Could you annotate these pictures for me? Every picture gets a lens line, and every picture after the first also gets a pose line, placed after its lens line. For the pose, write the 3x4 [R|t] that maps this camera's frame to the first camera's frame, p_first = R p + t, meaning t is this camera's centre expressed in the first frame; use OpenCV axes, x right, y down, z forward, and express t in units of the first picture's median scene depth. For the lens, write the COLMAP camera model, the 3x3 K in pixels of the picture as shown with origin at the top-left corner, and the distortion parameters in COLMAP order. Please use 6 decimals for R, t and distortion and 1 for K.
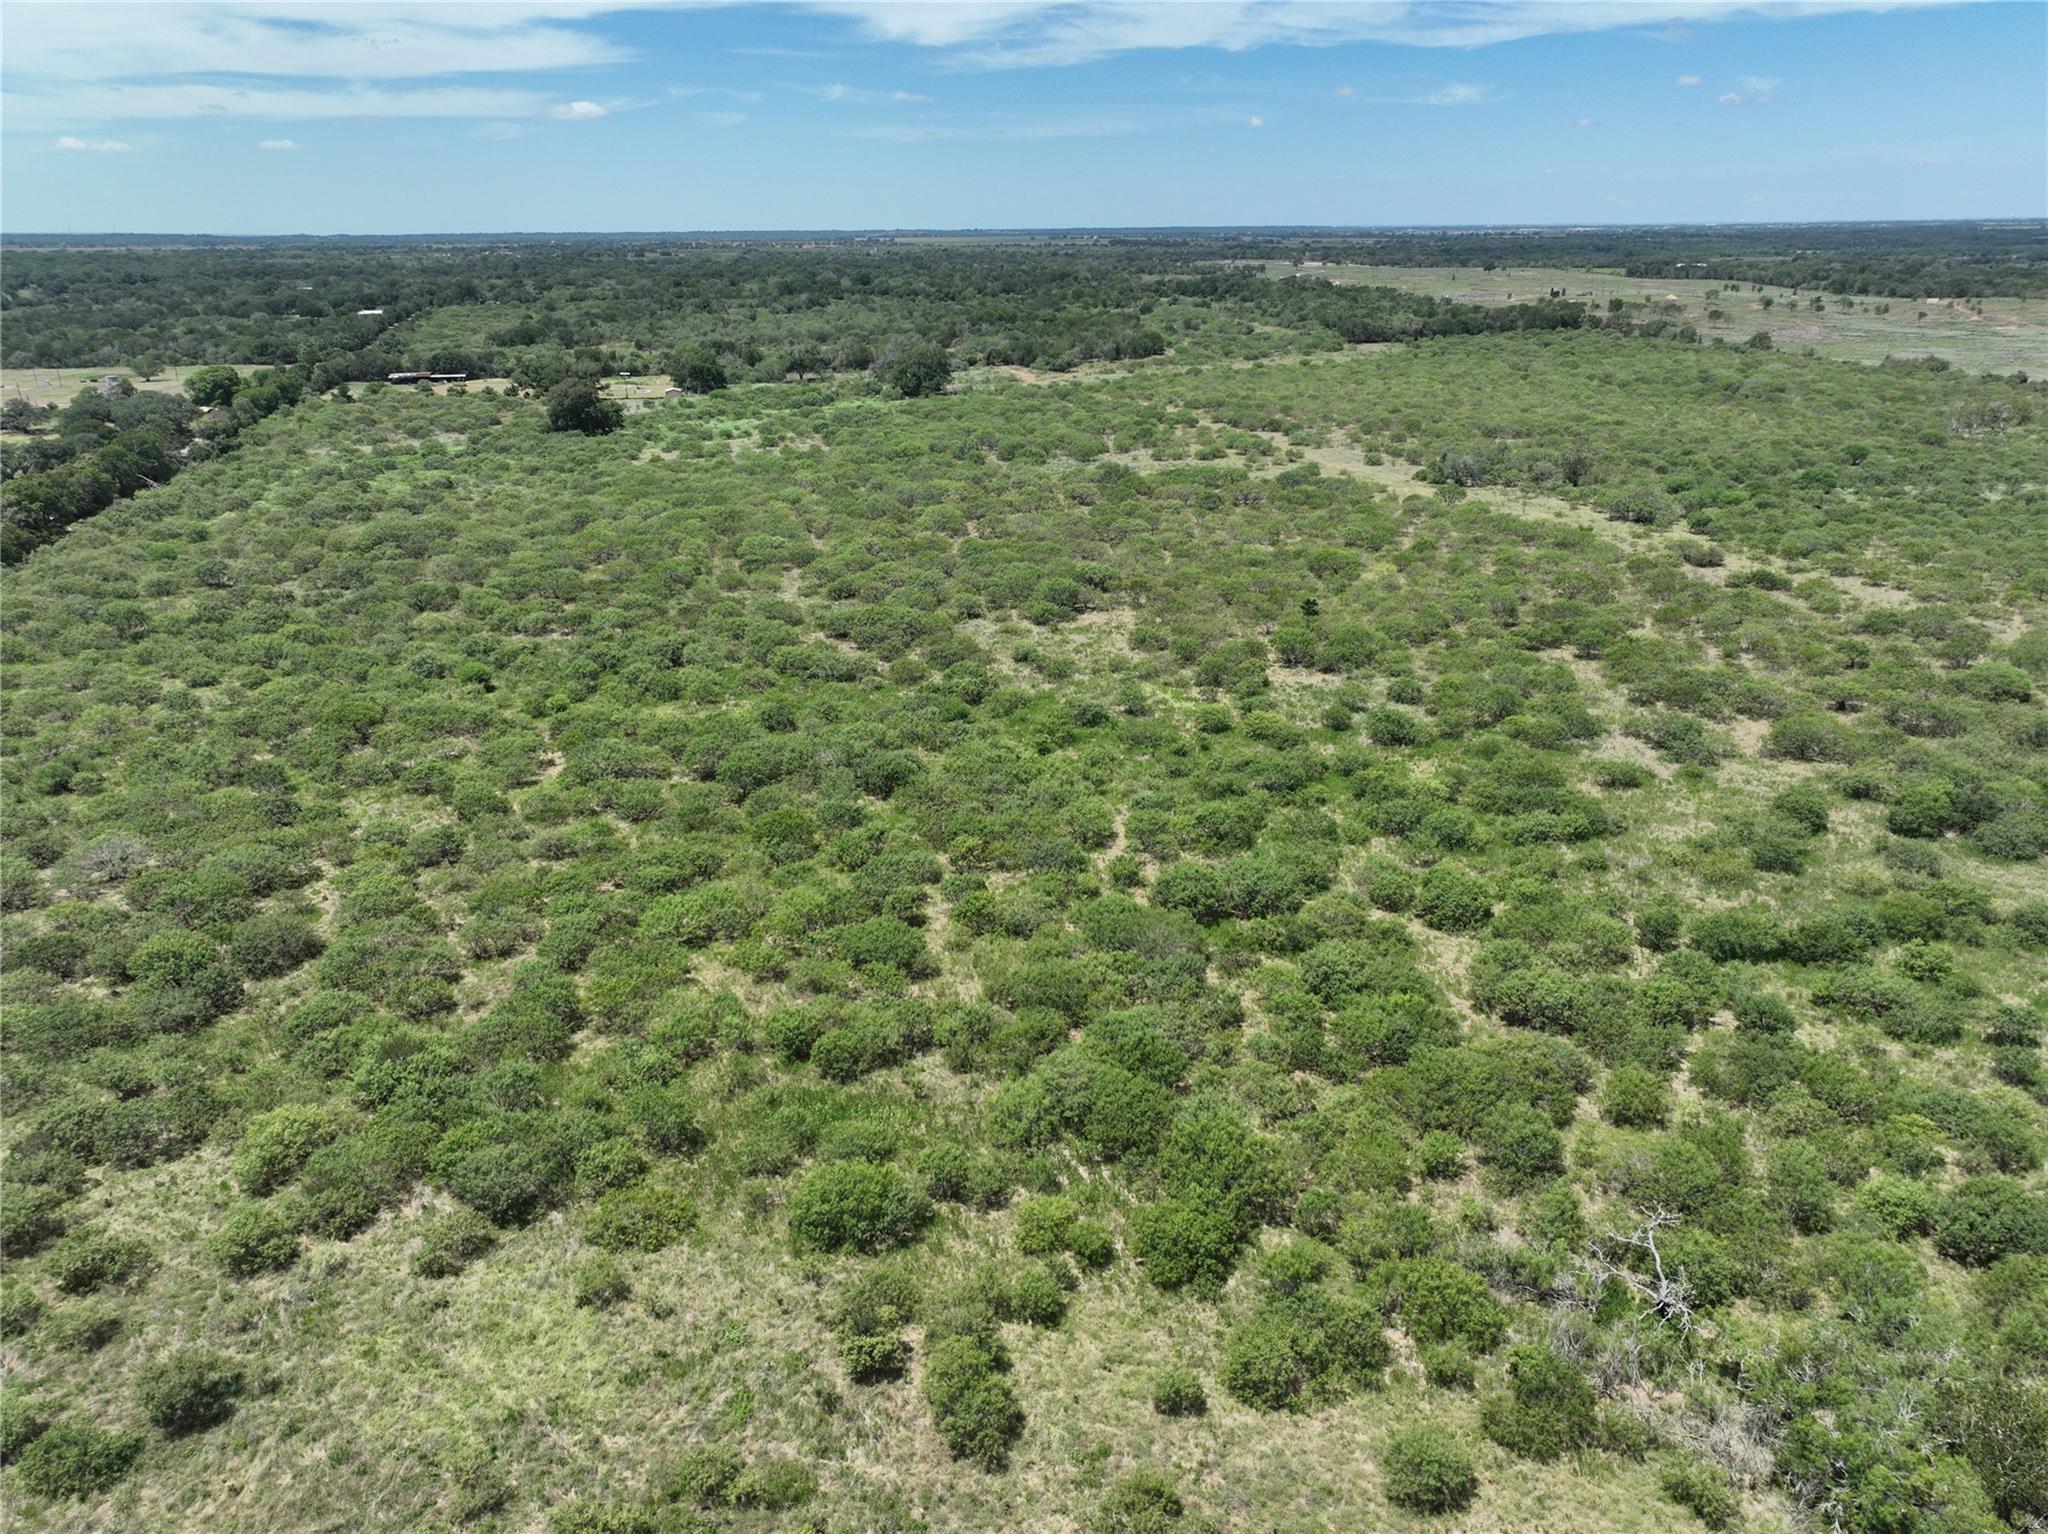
lens RADIAL K [[1453.2, 0, 1026.7], [0, 1453.2, 767.5], [0, 0, 1]] dist [-0.004635, 0.025294]
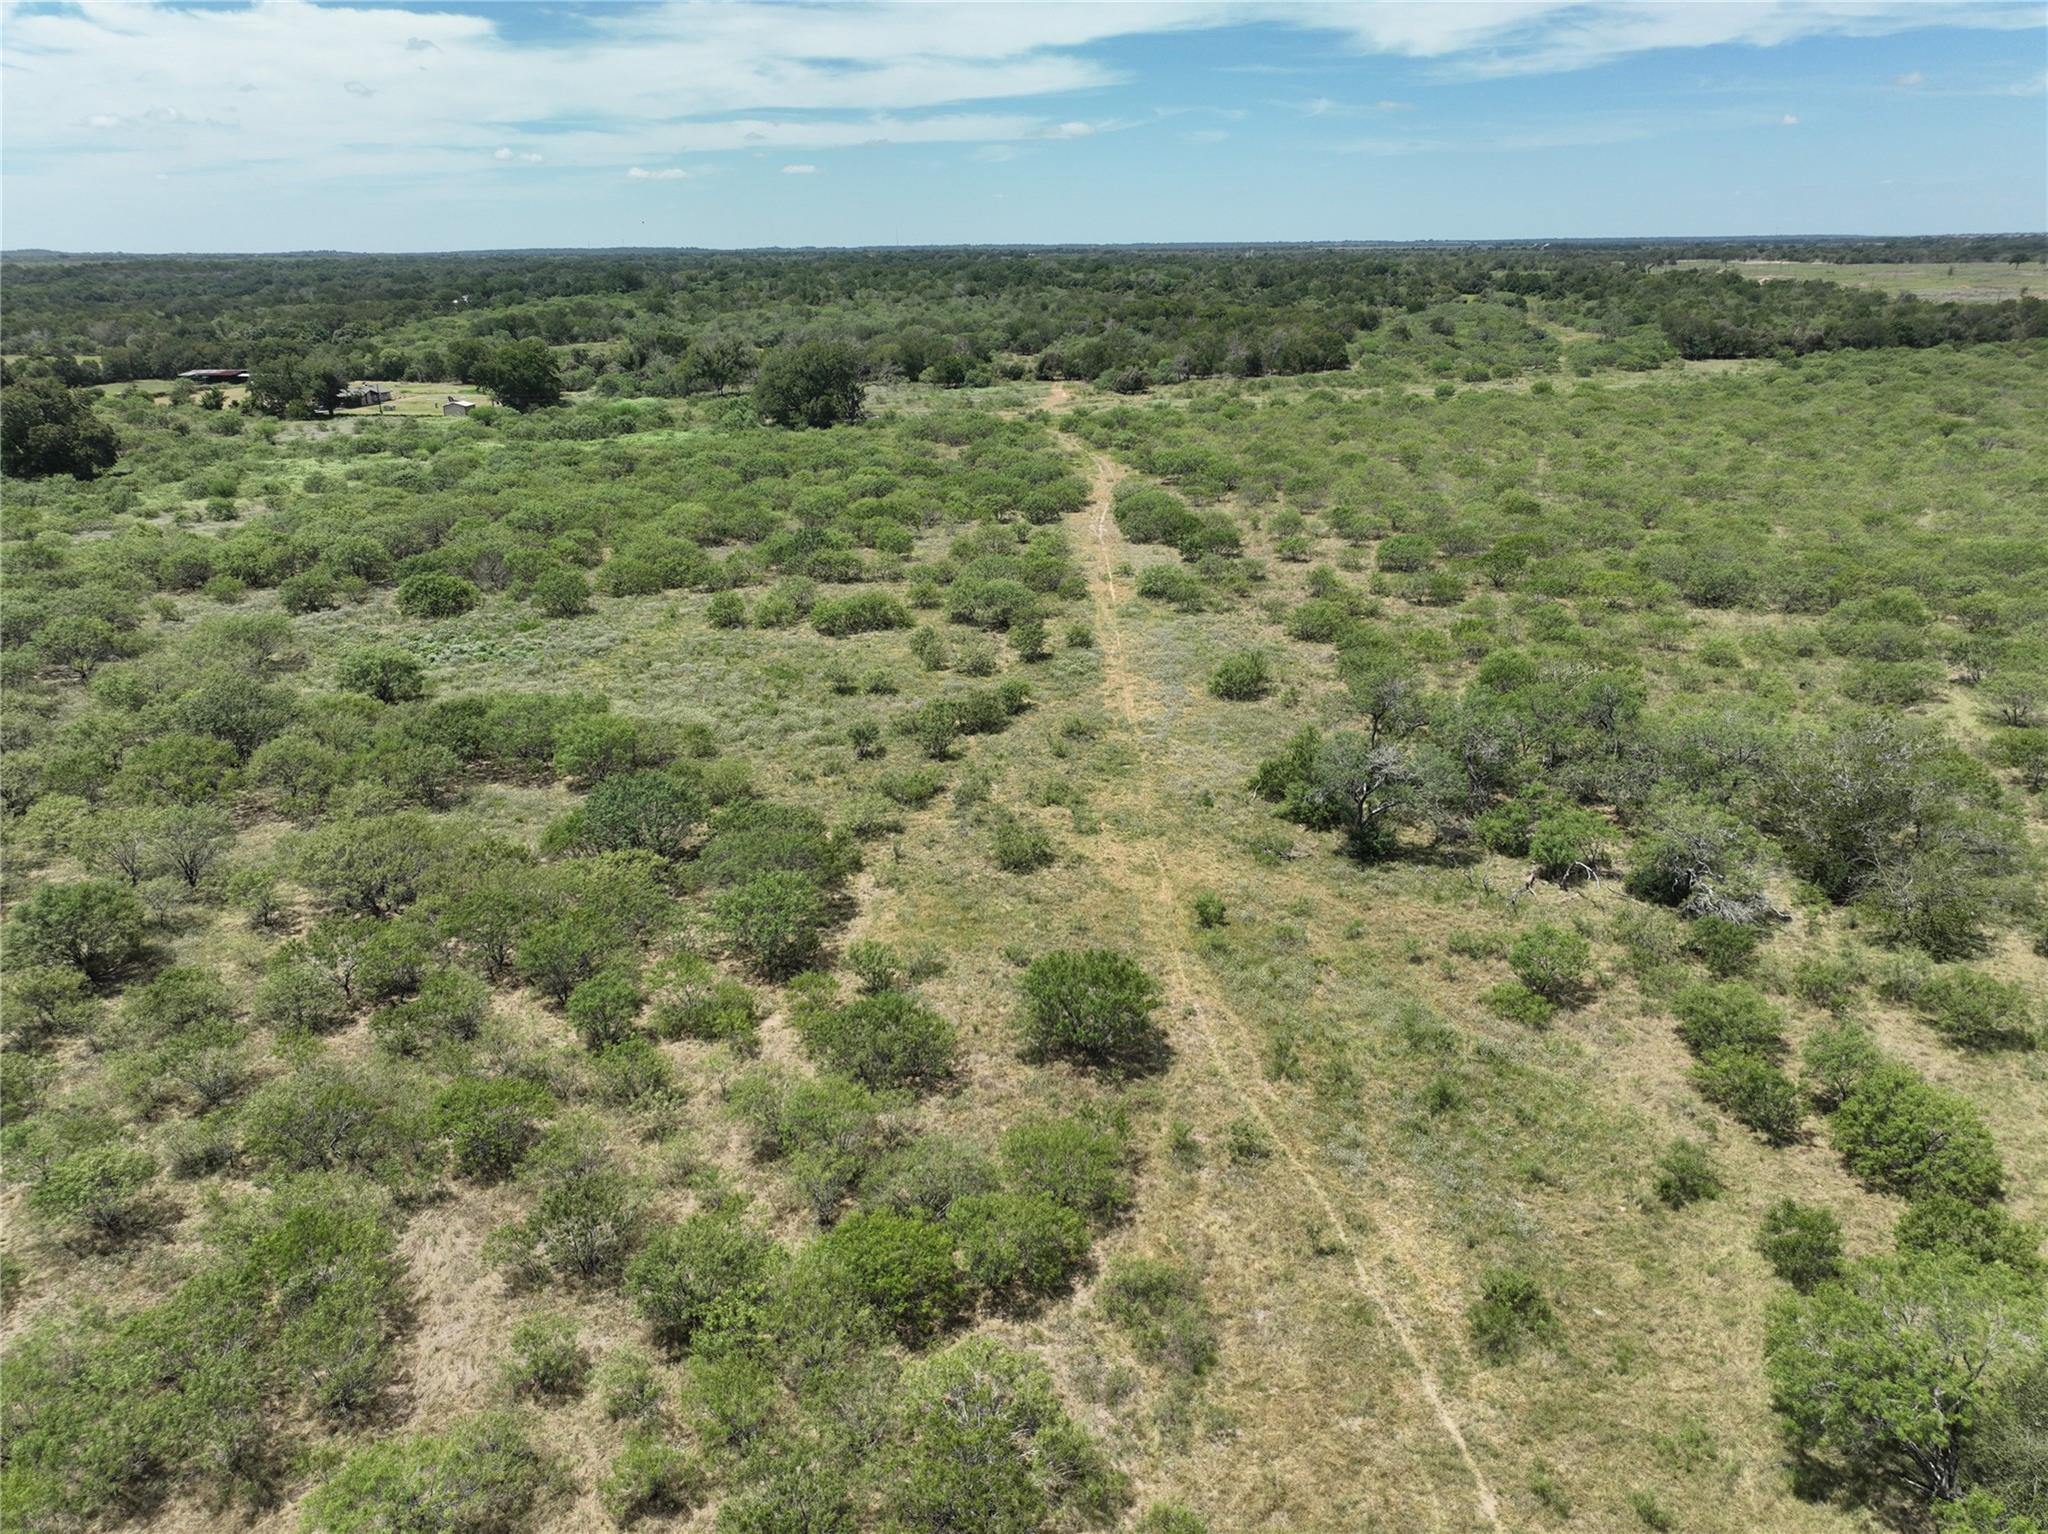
lens RADIAL K [[1453.2, 0, 1024.5], [0, 1453.2, 757.1], [0, 0, 1]] dist [-0.004635, 0.025294]
pose [[0.953990, 0.097574, -0.283519, 0.116549], [-0.102034, 0.994780, -0.000970, -0.076477], [0.281944, 0.029854, 0.958966, 0.270146]]
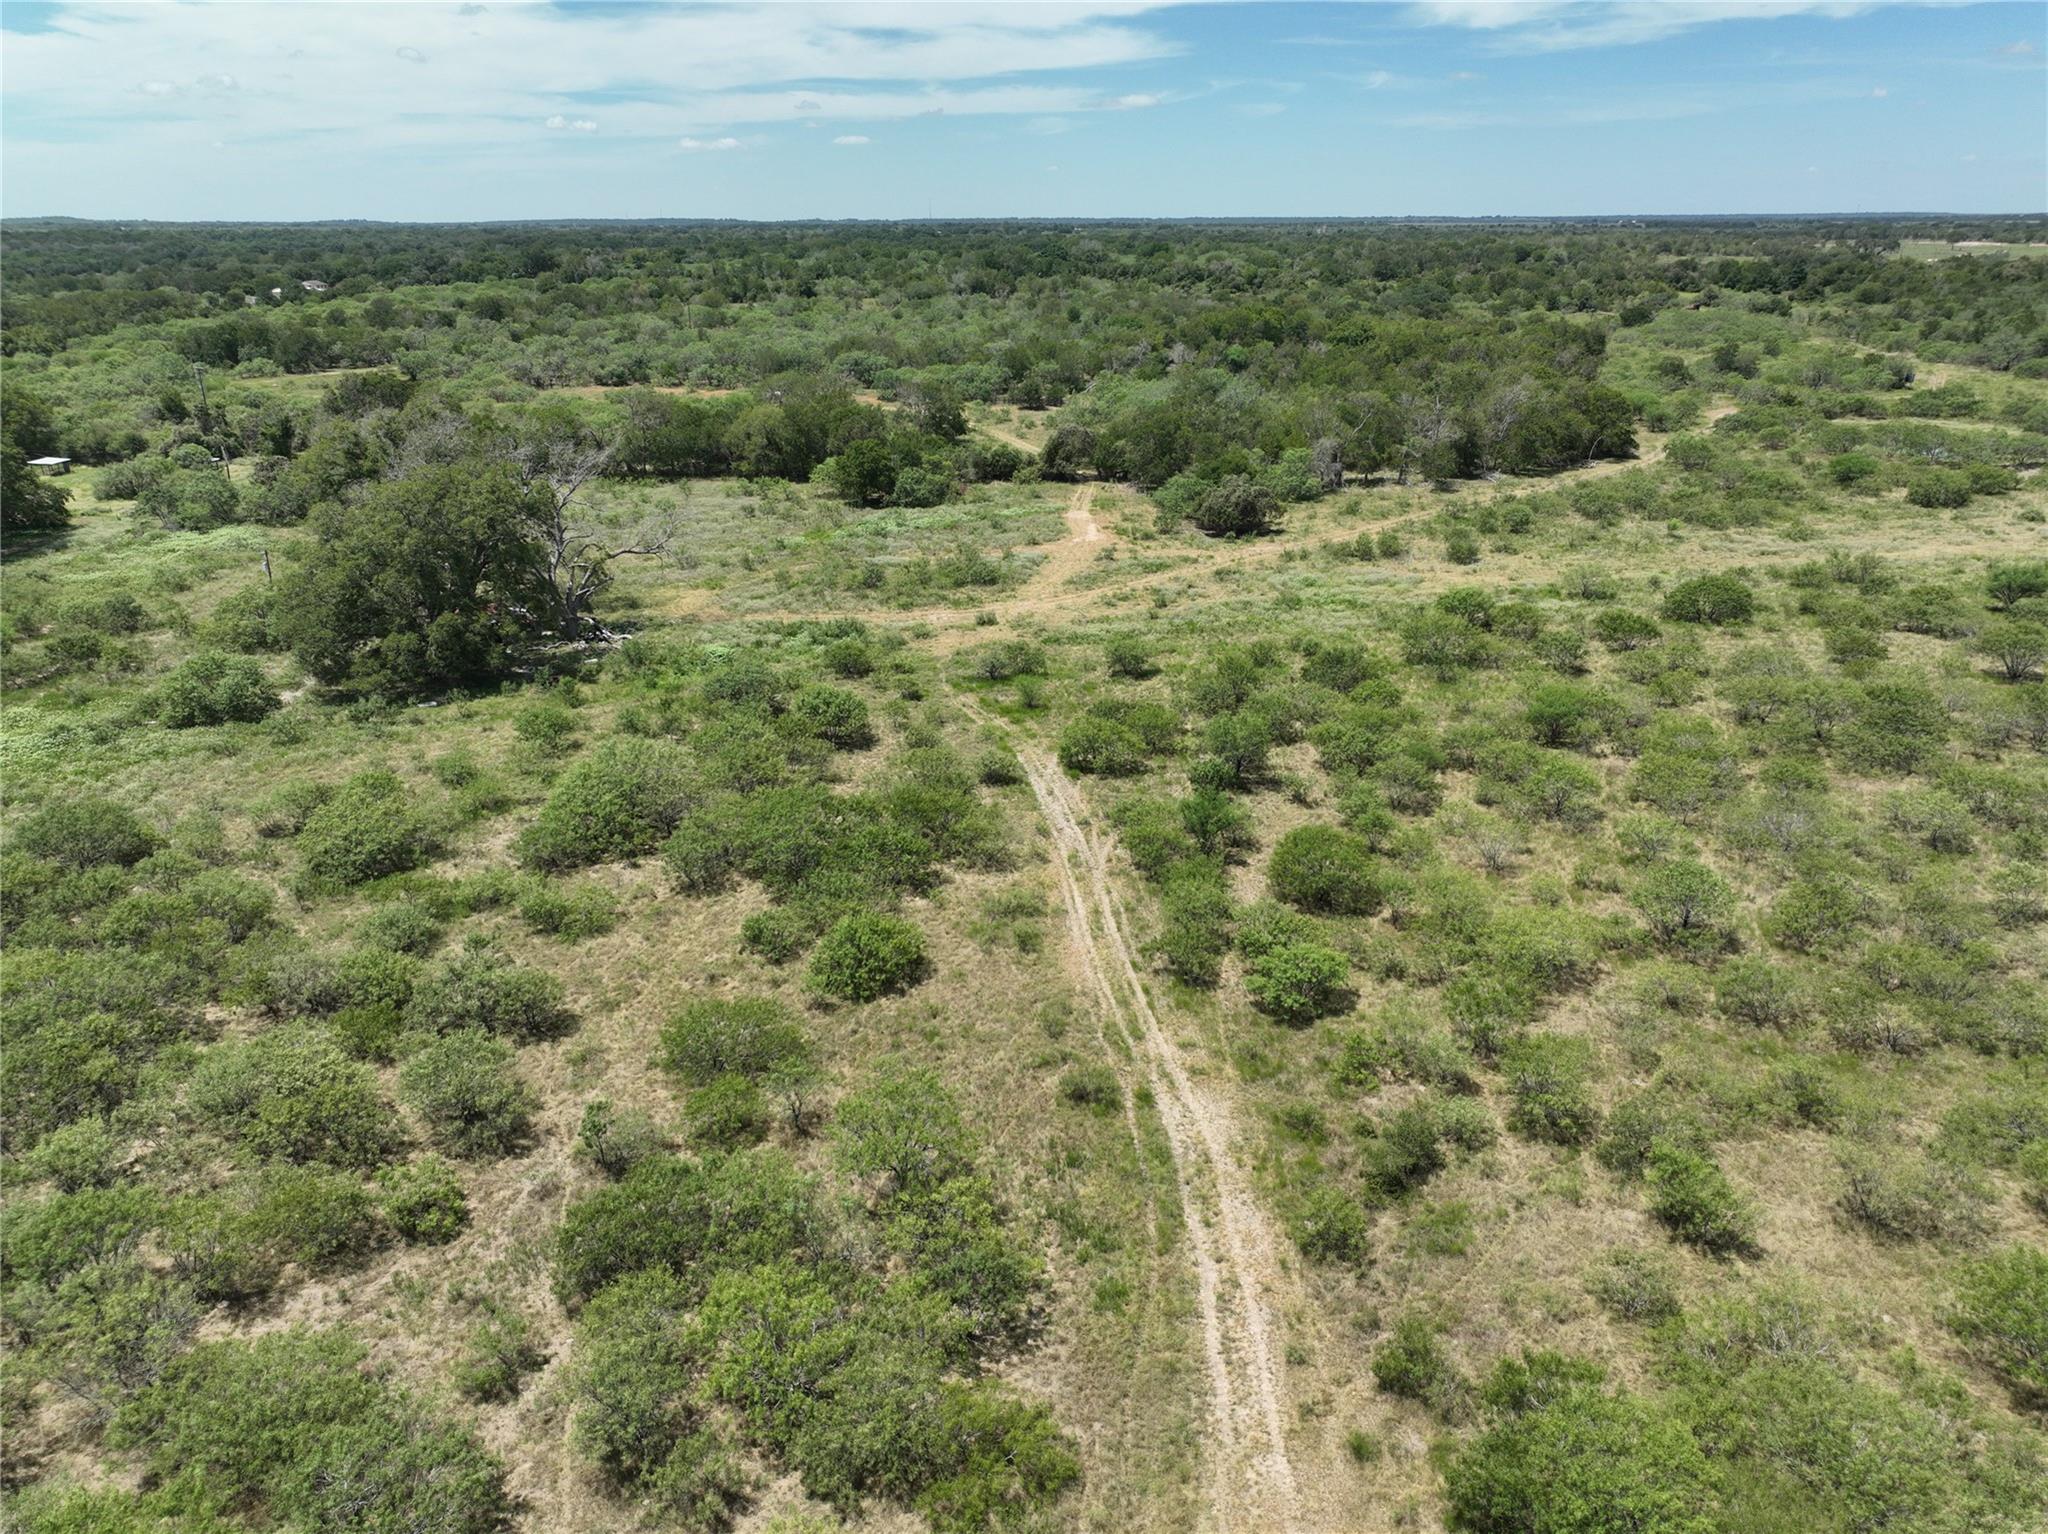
lens RADIAL K [[1453.2, 0, 1026.9], [0, 1453.2, 751.1], [0, 0, 1]] dist [-0.004635, 0.025294]
pose [[0.944077, 0.117171, -0.308203, 0.055406], [-0.118472, 0.992851, 0.014557, -0.153884], [0.307705, 0.022770, 0.951209, 0.478916]]
